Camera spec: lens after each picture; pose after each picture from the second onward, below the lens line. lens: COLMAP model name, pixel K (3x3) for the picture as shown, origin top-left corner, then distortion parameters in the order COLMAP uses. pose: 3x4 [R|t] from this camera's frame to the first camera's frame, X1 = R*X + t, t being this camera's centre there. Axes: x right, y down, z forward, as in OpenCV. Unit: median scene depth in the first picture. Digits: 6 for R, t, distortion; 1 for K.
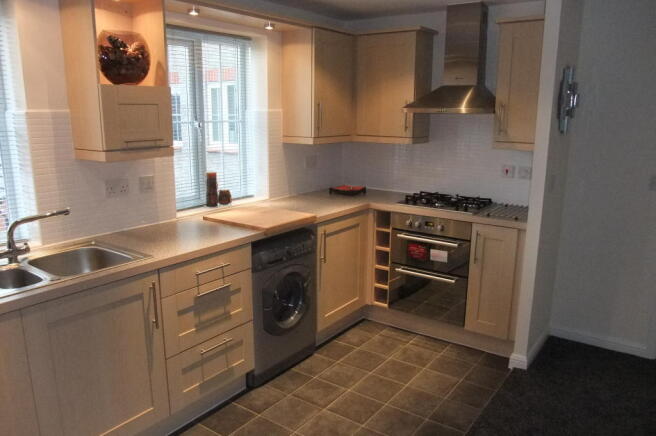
lens RADIAL K [[506.1, 0, 321.3], [0, 506.1, 220.6], [0, 0, 1]] dist [-0.077176, 0.037504]
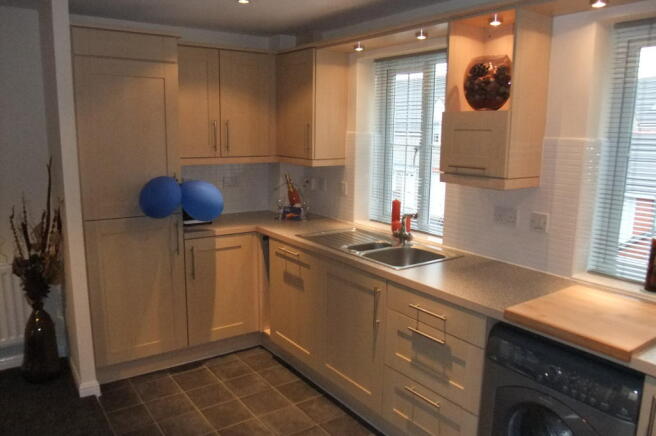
lens RADIAL K [[506.1, 0, 322.1], [0, 506.1, 215.4], [0, 0, 1]] dist [-0.077176, 0.037504]
pose [[-0.322787, 0.154684, -0.933746, 0.599124], [-0.215164, 0.948731, 0.231547, -0.214347], [0.921690, 0.275649, -0.272956, 0.933298]]
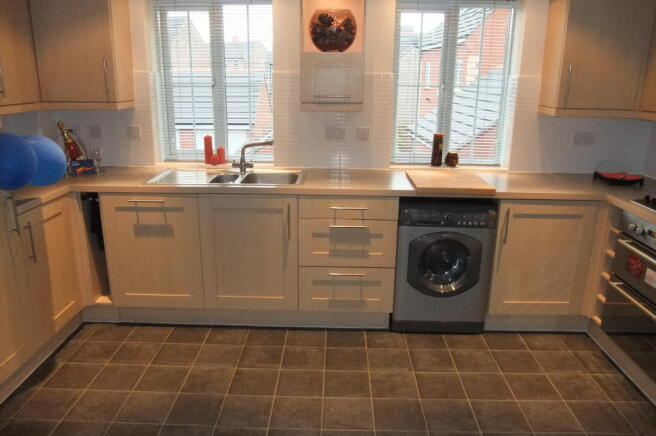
lens RADIAL K [[506.1, 0, 325.8], [0, 506.1, 216.5], [0, 0, 1]] dist [-0.077176, 0.037504]
pose [[0.569463, 0.225584, -0.790458, 0.633992], [-0.184366, 0.972160, 0.144617, -0.043509], [0.801075, 0.063380, 0.595200, 0.230588]]
